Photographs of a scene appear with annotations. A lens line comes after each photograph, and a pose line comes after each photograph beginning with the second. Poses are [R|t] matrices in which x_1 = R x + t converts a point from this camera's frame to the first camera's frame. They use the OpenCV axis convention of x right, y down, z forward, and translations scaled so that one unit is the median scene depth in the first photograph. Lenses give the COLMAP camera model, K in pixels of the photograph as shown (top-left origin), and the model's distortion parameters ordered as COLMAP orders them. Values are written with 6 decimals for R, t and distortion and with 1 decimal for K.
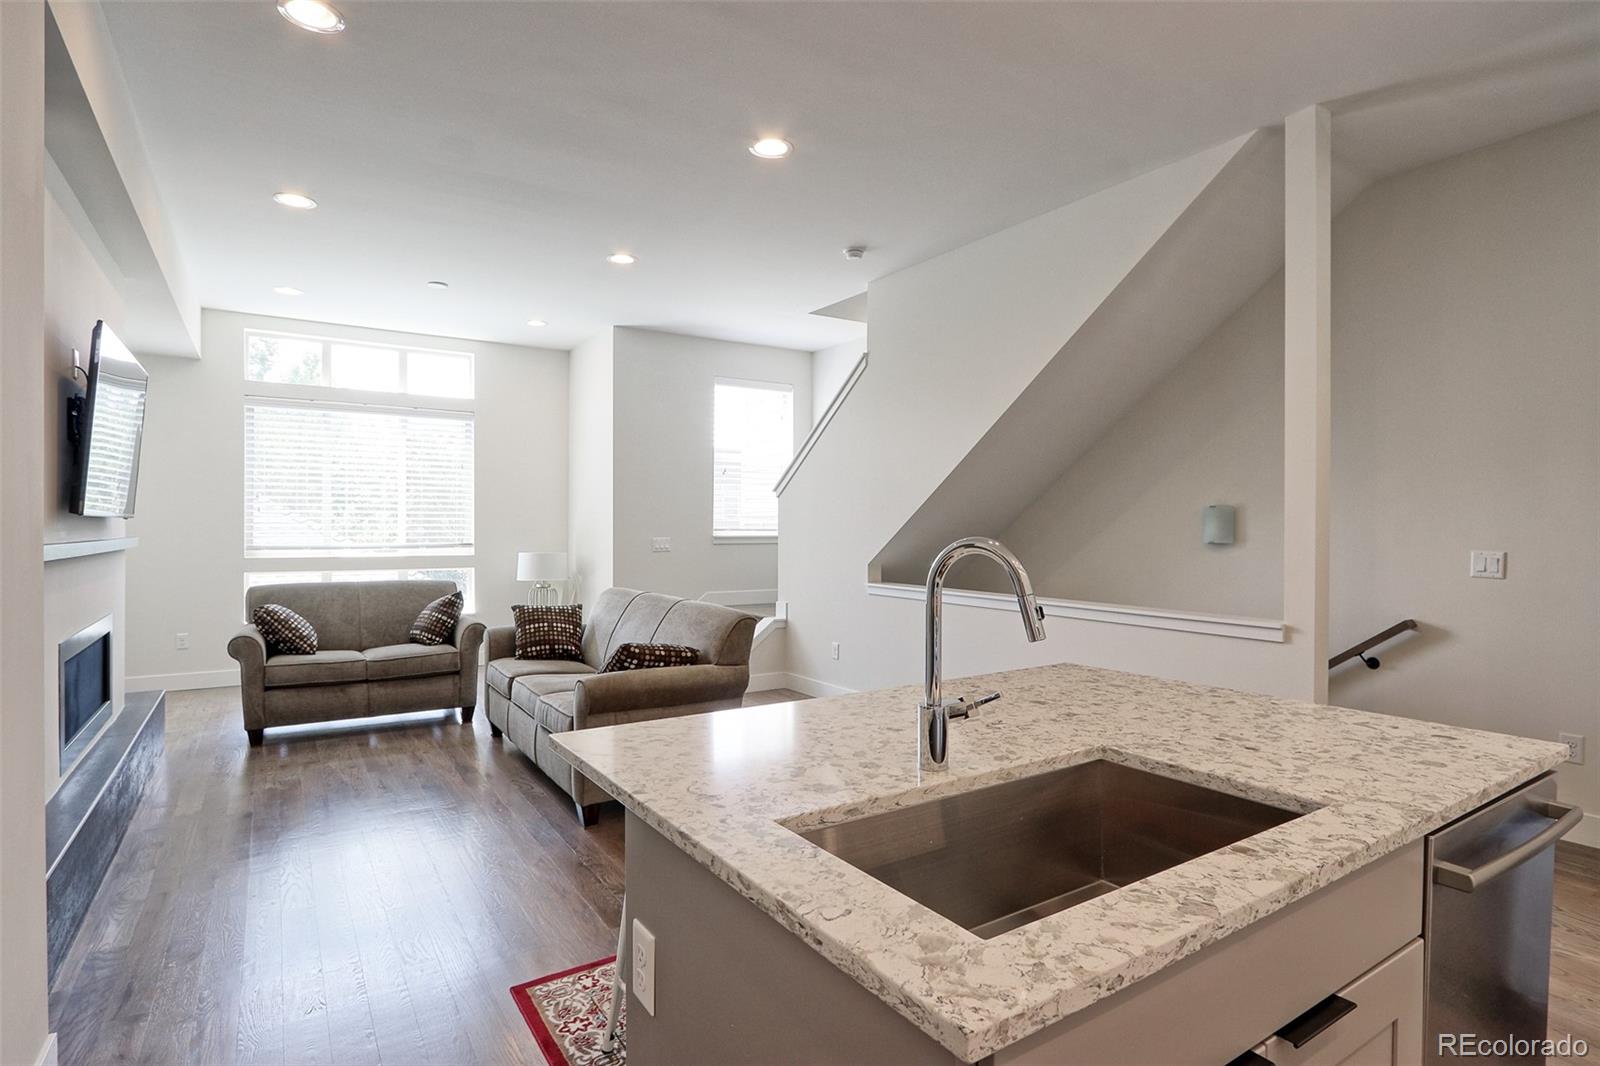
lens RADIAL K [[873.1, 0, 800.0], [0, 873.1, 533.0], [0, 0, 1]] dist [0.001176, 0.000506]
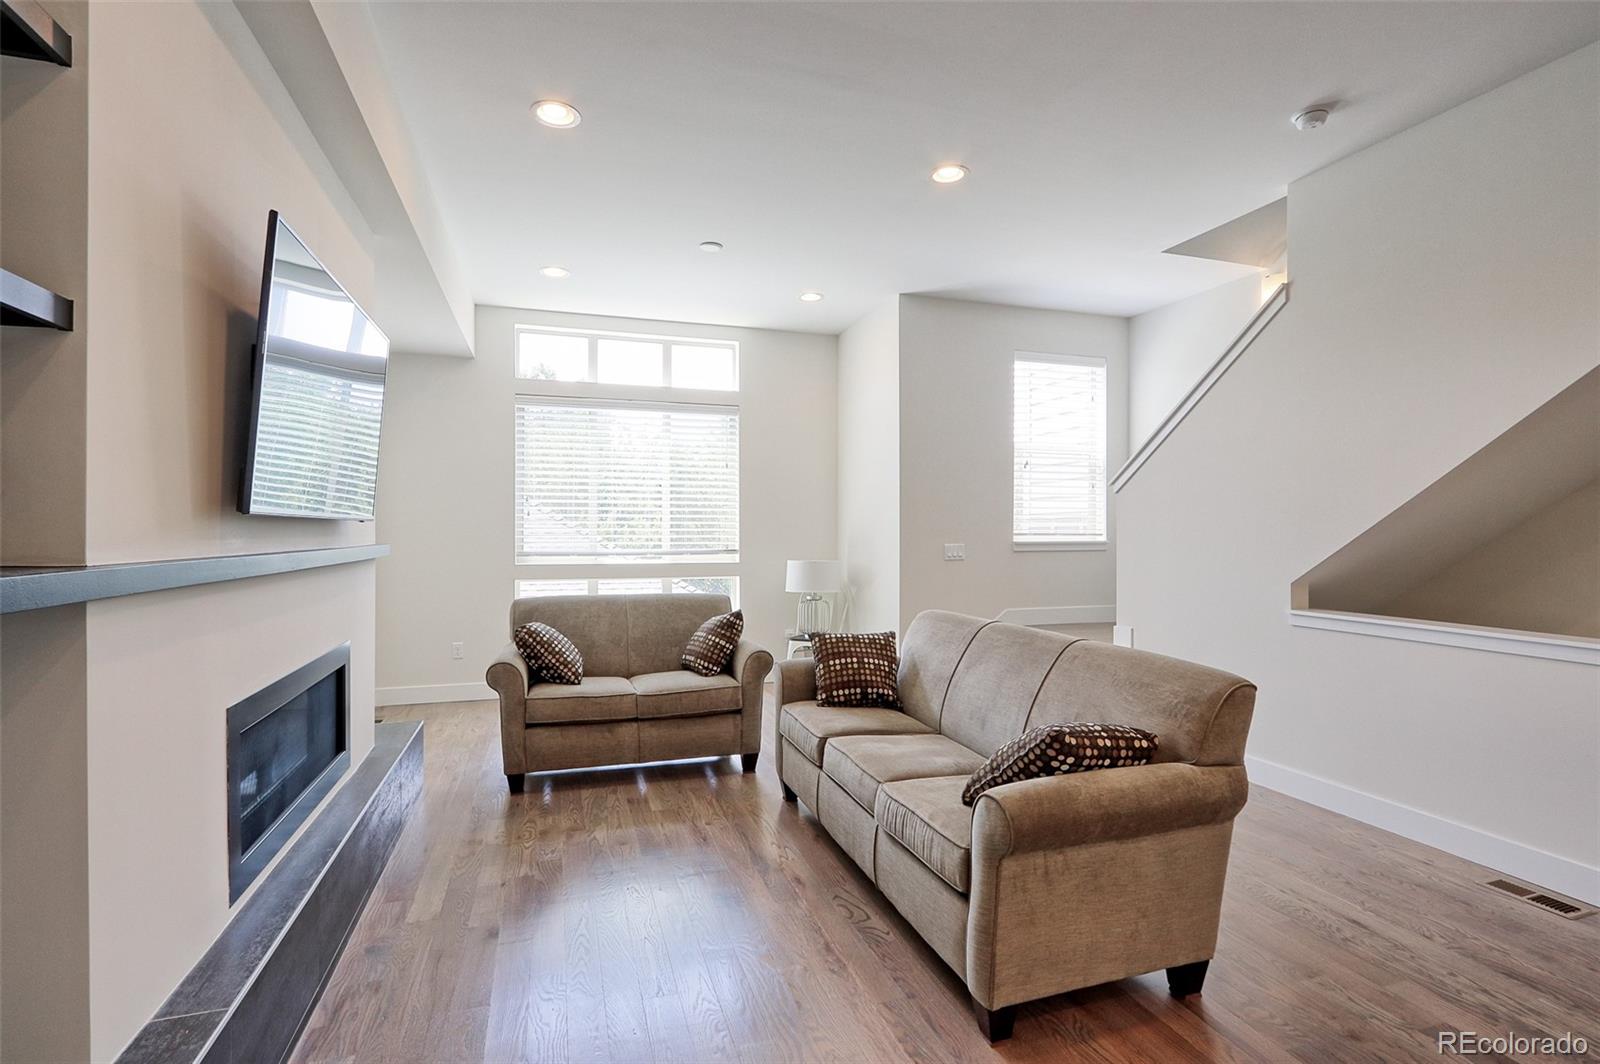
lens RADIAL K [[754.9, 0, 778.9], [0, 754.9, 534.4], [0, 0, 1]] dist [-0.004239, 0.000623]
pose [[0.967710, -0.002236, -0.252057, -0.186355], [0.001294, 0.999992, -0.003902, -0.001536], [0.252064, 0.003450, 0.967704, 0.344100]]
